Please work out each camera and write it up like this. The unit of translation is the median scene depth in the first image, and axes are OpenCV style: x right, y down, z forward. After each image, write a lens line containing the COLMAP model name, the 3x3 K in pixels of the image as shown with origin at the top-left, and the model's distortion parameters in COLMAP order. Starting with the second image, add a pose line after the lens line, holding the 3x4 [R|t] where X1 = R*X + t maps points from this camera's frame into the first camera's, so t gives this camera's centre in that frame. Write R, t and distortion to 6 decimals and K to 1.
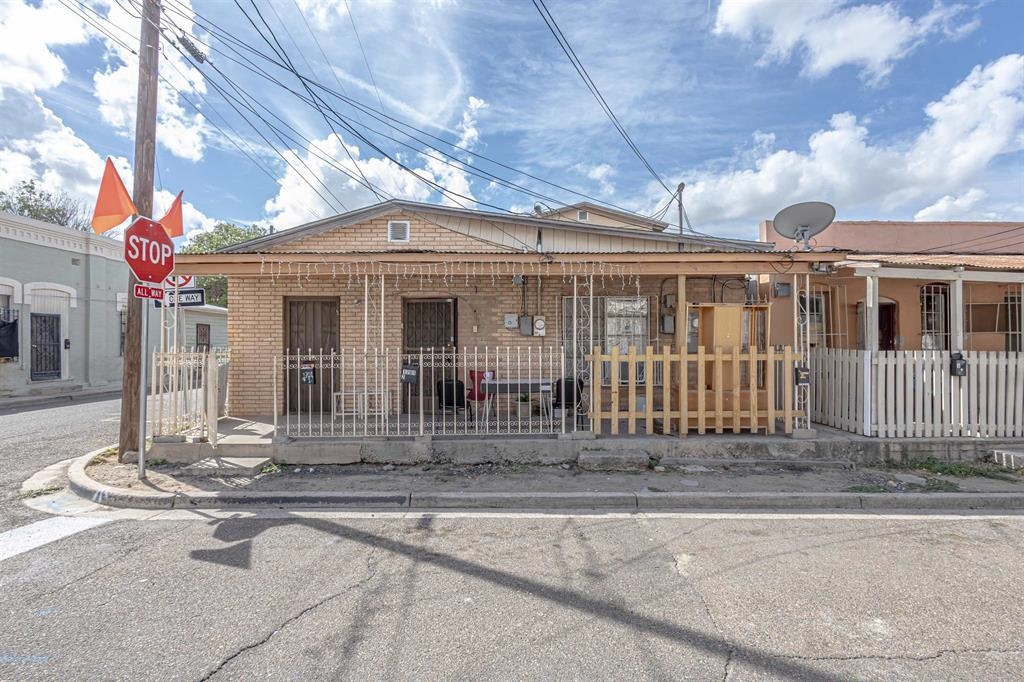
lens RADIAL K [[462.2, 0, 512.0], [0, 462.2, 341.0], [0, 0, 1]] dist [0.000892, -0.000024]
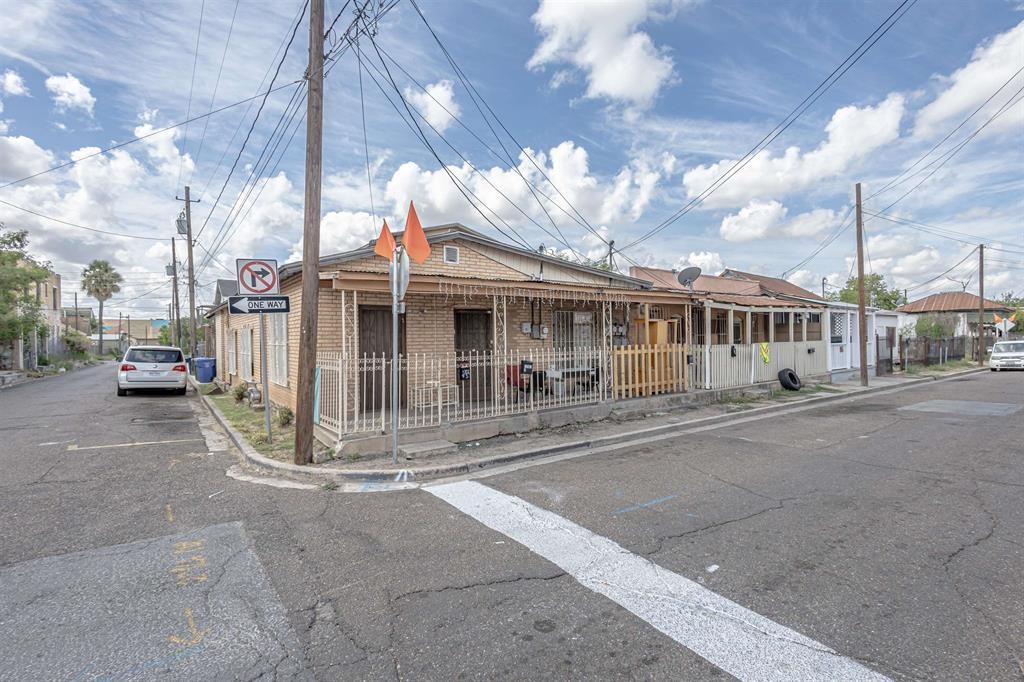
lens RADIAL K [[468.3, 0, 513.4], [0, 468.3, 339.2], [0, 0, 1]] dist [0.007221, -0.000450]
pose [[0.818591, -0.012117, 0.574250, -0.857927], [0.010200, 0.999926, 0.006558, -0.020352], [-0.574287, 0.000489, 0.818654, -0.115256]]
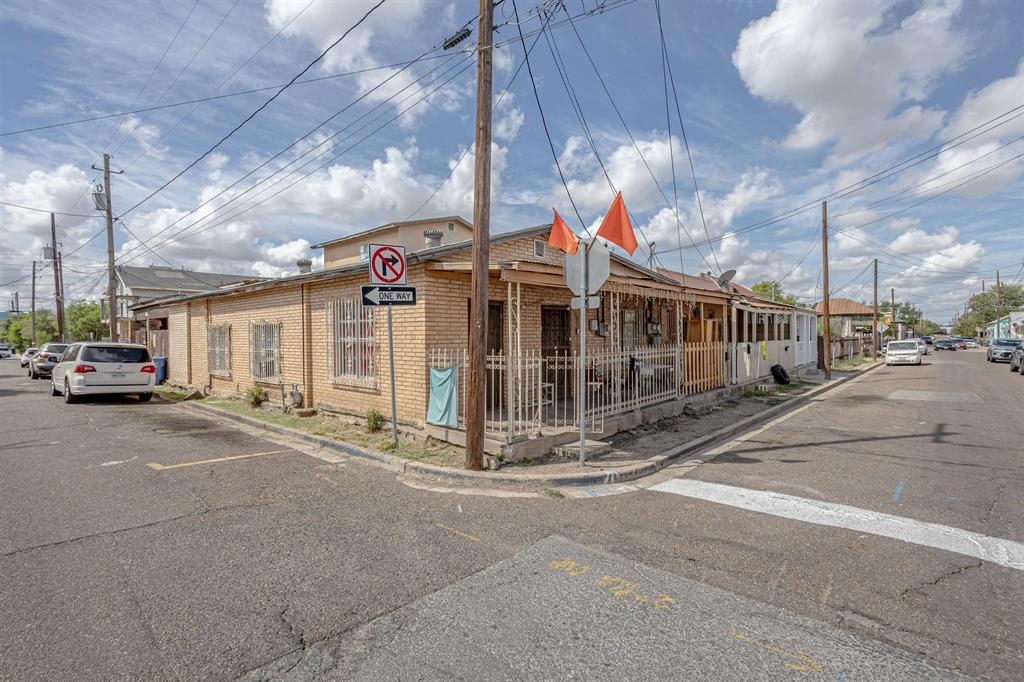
lens RADIAL K [[469.0, 0, 517.8], [0, 469.0, 339.3], [0, 0, 1]] dist [0.007741, -0.000258]
pose [[0.688077, -0.010881, 0.725556, -1.203927], [0.003922, 0.999929, 0.011276, -0.019600], [-0.725627, -0.004914, 0.688071, 0.221312]]
